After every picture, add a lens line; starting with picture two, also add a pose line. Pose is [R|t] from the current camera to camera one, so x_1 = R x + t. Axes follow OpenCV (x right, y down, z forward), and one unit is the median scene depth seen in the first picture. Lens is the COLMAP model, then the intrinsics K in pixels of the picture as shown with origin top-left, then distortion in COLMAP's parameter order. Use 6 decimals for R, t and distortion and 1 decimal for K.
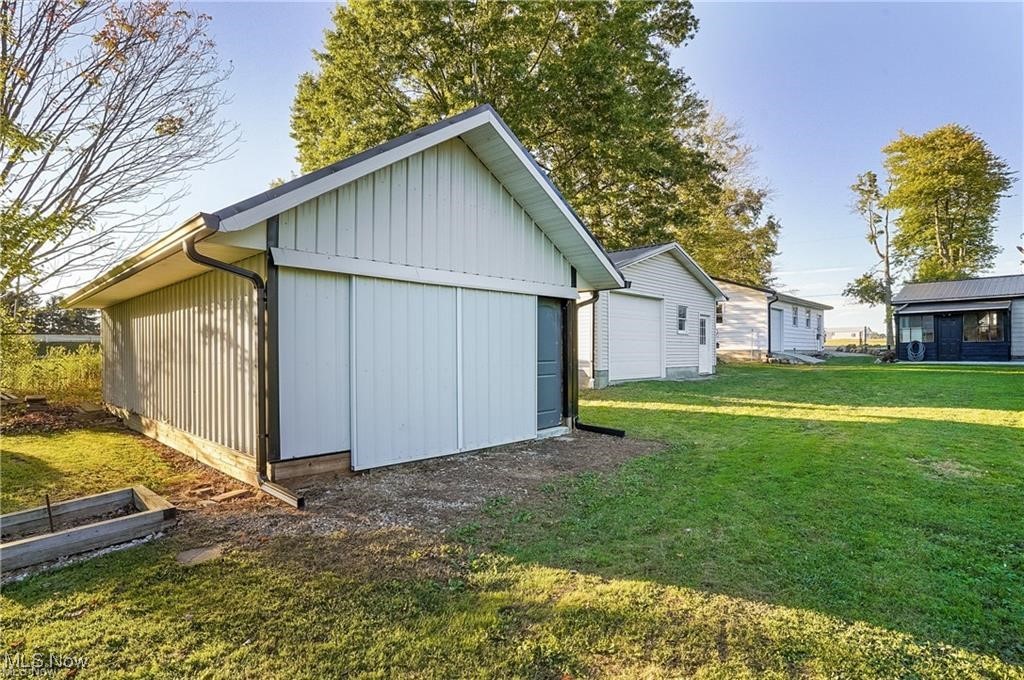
lens RADIAL K [[531.6, 0, 517.1], [0, 531.6, 348.1], [0, 0, 1]] dist [-0.022774, 0.006562]
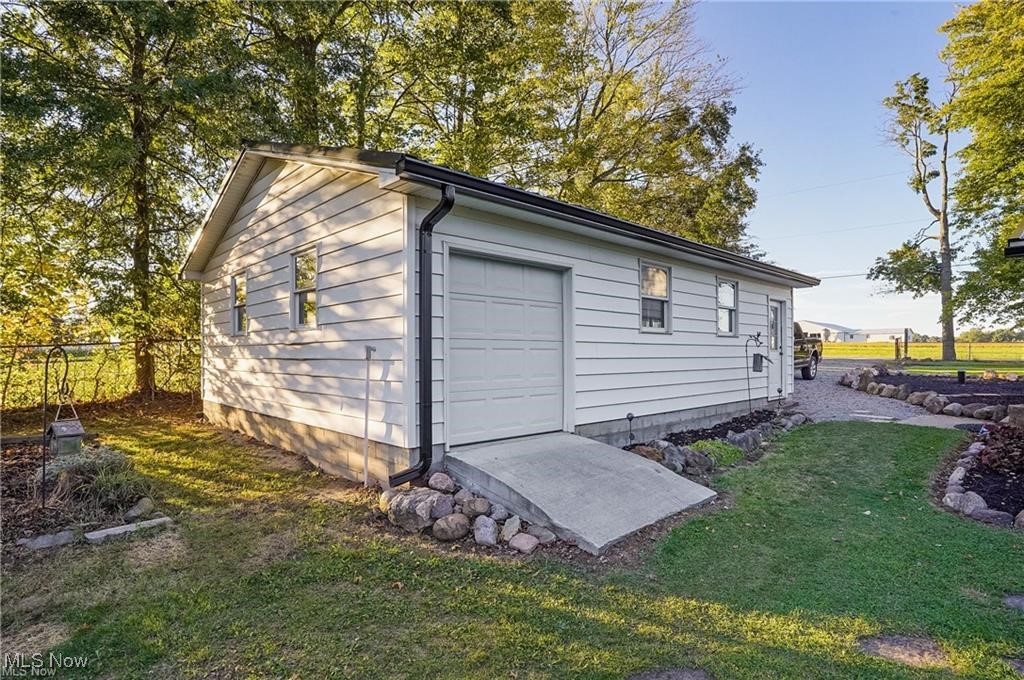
lens RADIAL K [[531.6, 0, 510.9], [0, 531.6, 358.6], [0, 0, 1]] dist [-0.022774, 0.006562]
pose [[0.998200, -0.000031, -0.059979, 0.247872], [0.000999, 0.999870, 0.016123, -0.016823], [0.059971, -0.016154, 0.998069, 0.375995]]
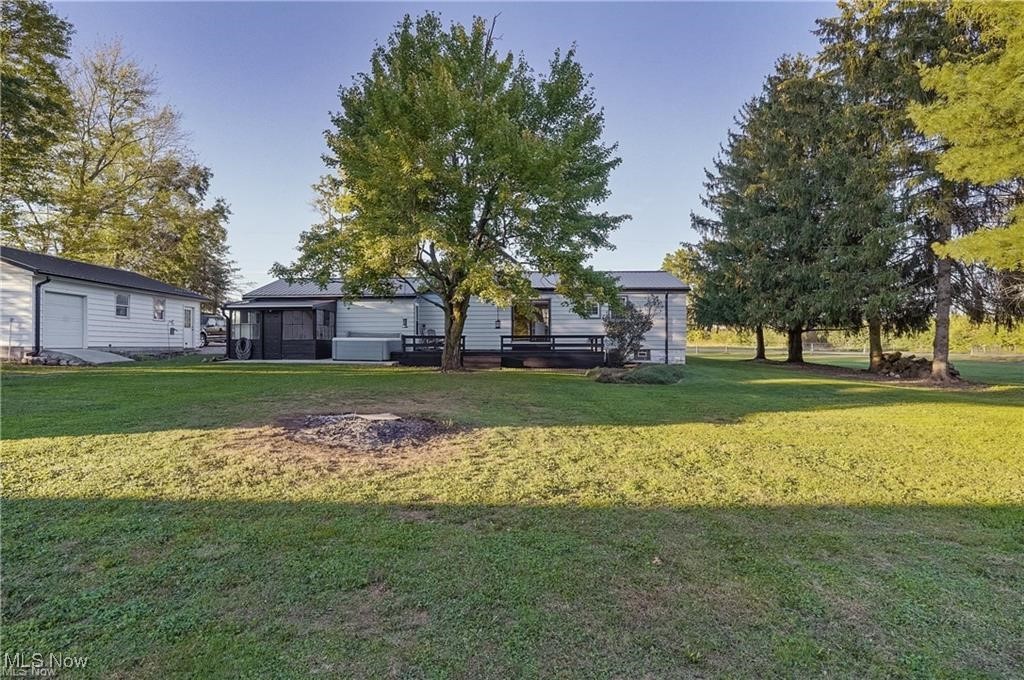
lens RADIAL K [[531.6, 0, 508.6], [0, 531.6, 335.9], [0, 0, 1]] dist [-0.022774, 0.006562]
pose [[0.719137, 0.017643, 0.694644, 0.208571], [-0.007956, 0.999821, -0.017157, -0.002191], [-0.694823, 0.006812, 0.719149, -0.000983]]
